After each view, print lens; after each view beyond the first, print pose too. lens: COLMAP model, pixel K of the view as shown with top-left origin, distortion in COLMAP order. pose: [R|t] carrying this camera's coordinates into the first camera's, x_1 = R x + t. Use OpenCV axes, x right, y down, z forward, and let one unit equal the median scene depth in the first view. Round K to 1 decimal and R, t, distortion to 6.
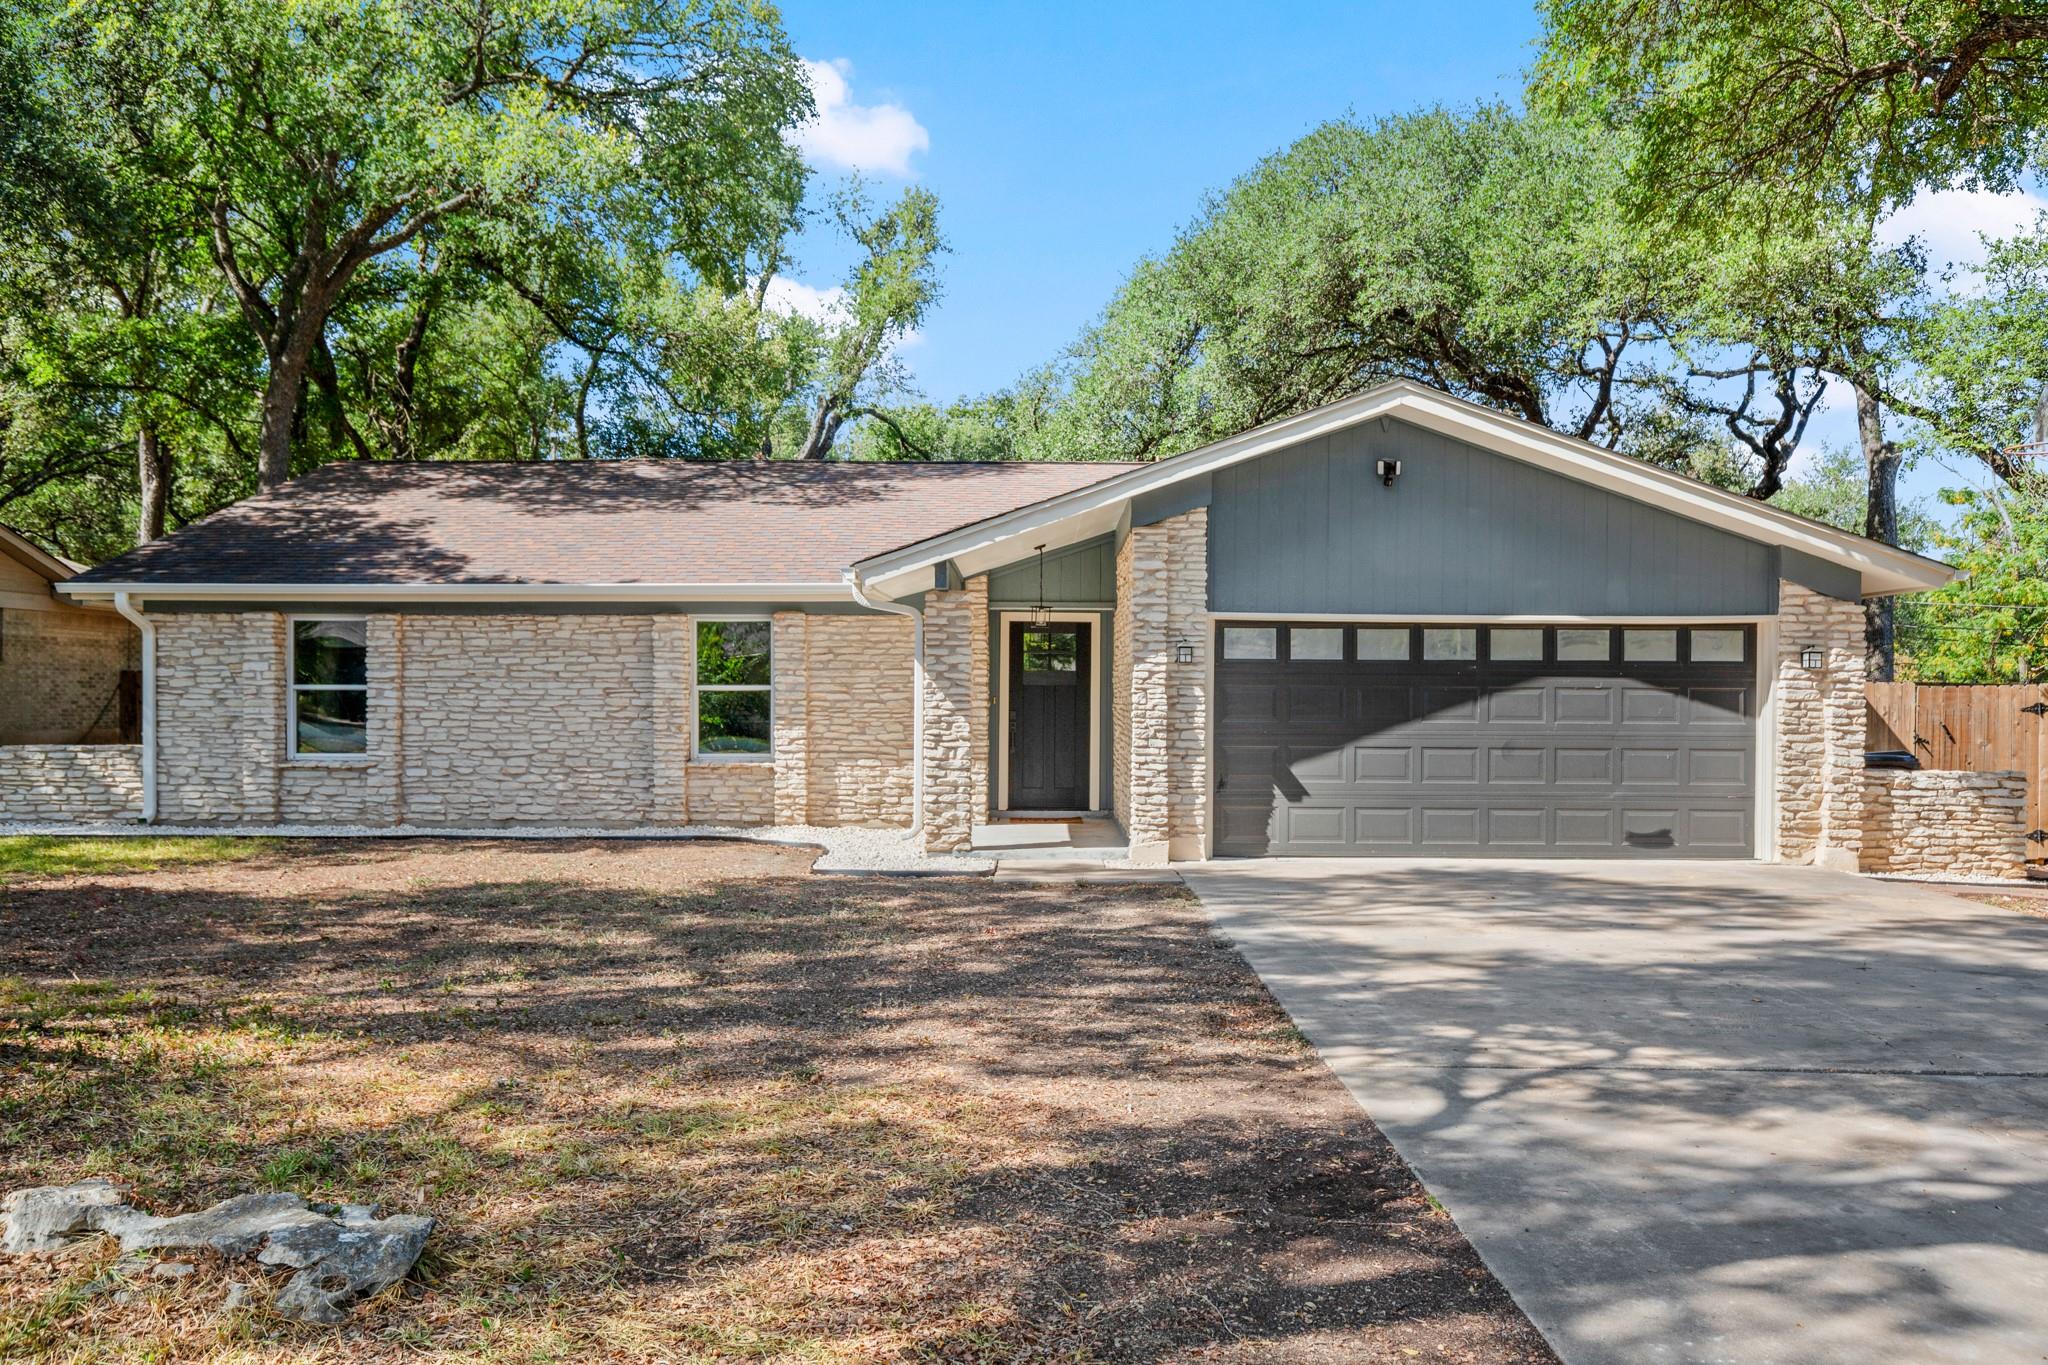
lens RADIAL K [[1614.6, 0, 1021.5], [0, 1614.6, 676.9], [0, 0, 1]] dist [0.027742, 0.001424]
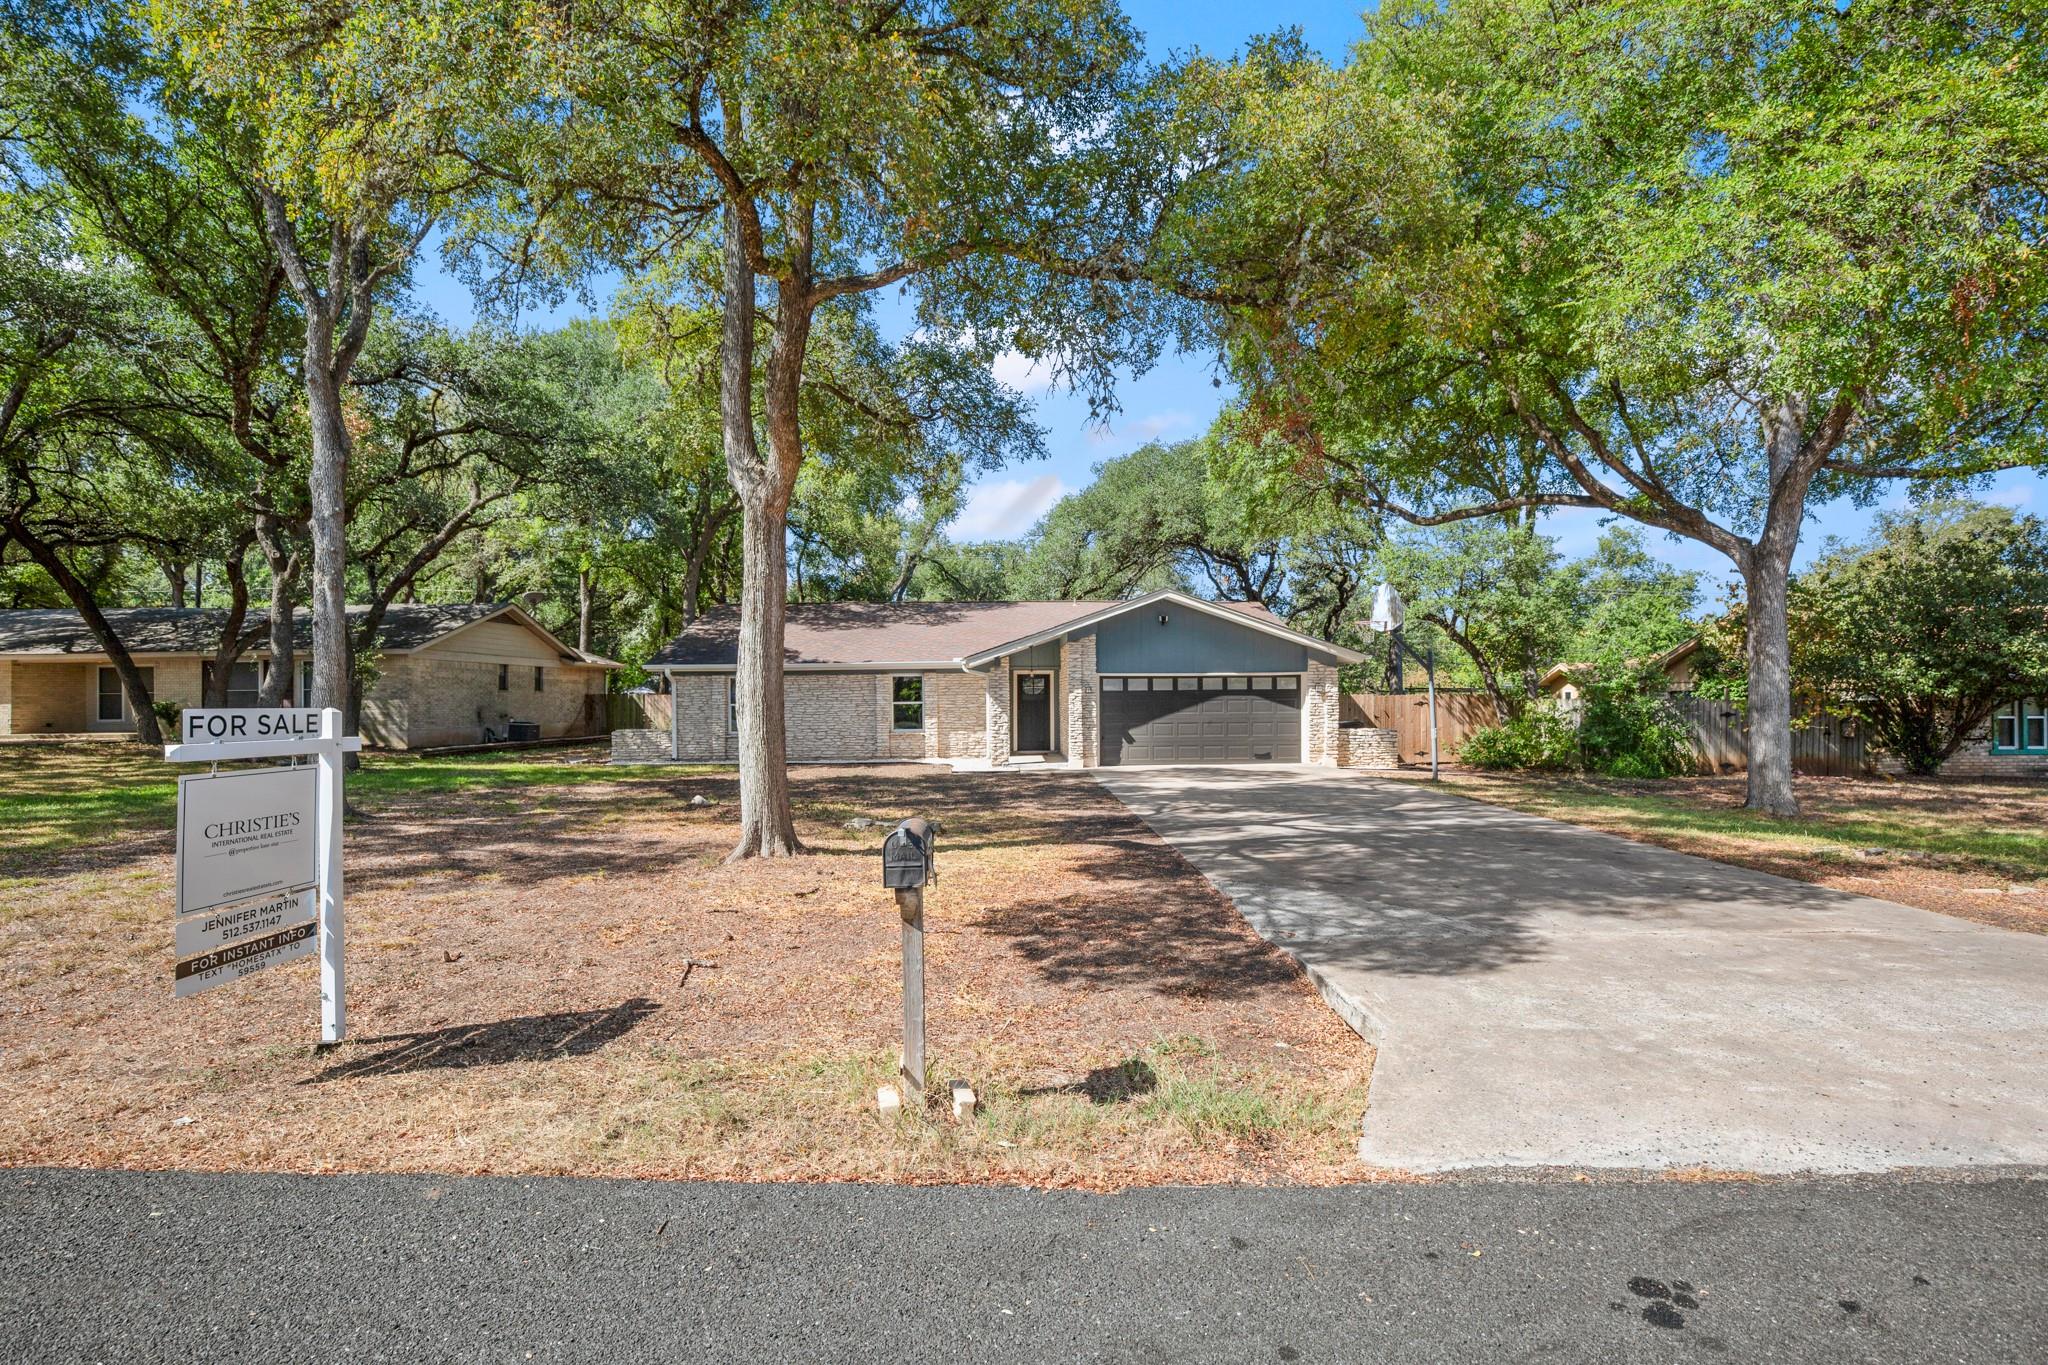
lens RADIAL K [[946.8, 0, 1026.6], [0, 946.8, 688.8], [0, 0, 1]] dist [-0.005644, 0.003902]
pose [[0.999190, -0.013479, 0.037915, -0.051398], [0.013211, 0.999886, 0.007308, -0.023873], [-0.038009, -0.006801, 0.999254, -0.478220]]
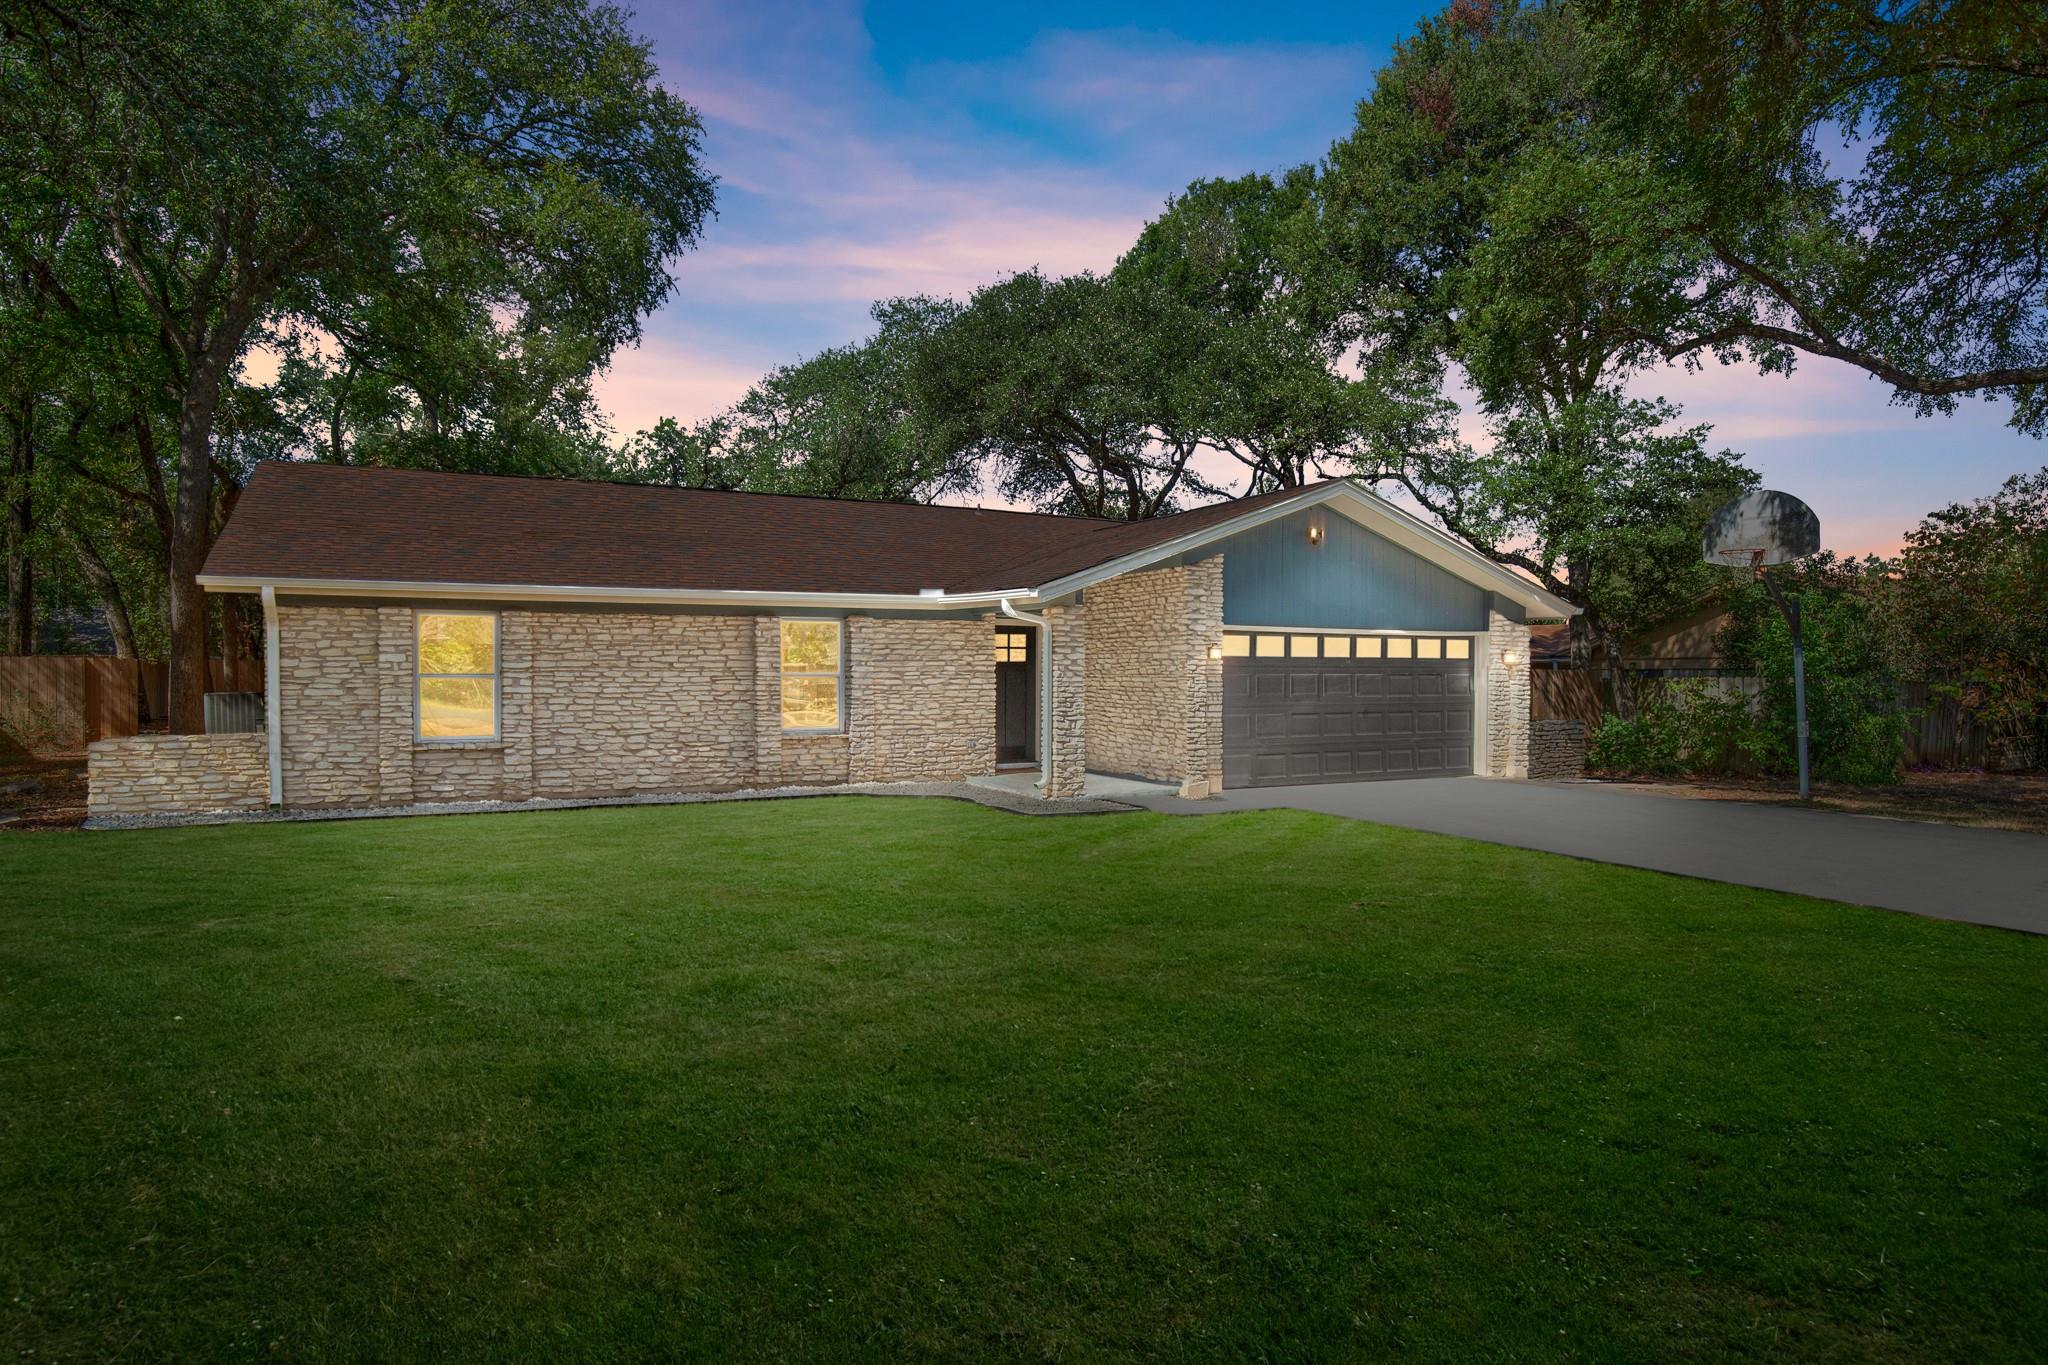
lens RADIAL K [[1197.6, 0, 1021.6], [0, 1197.6, 682.1], [0, 0, 1]] dist [0.000540, -0.000163]
pose [[0.881966, -0.006657, 0.471265, -0.488402], [-0.003753, 0.999769, 0.021147, -0.008828], [-0.471297, -0.020420, 0.881738, 0.106045]]
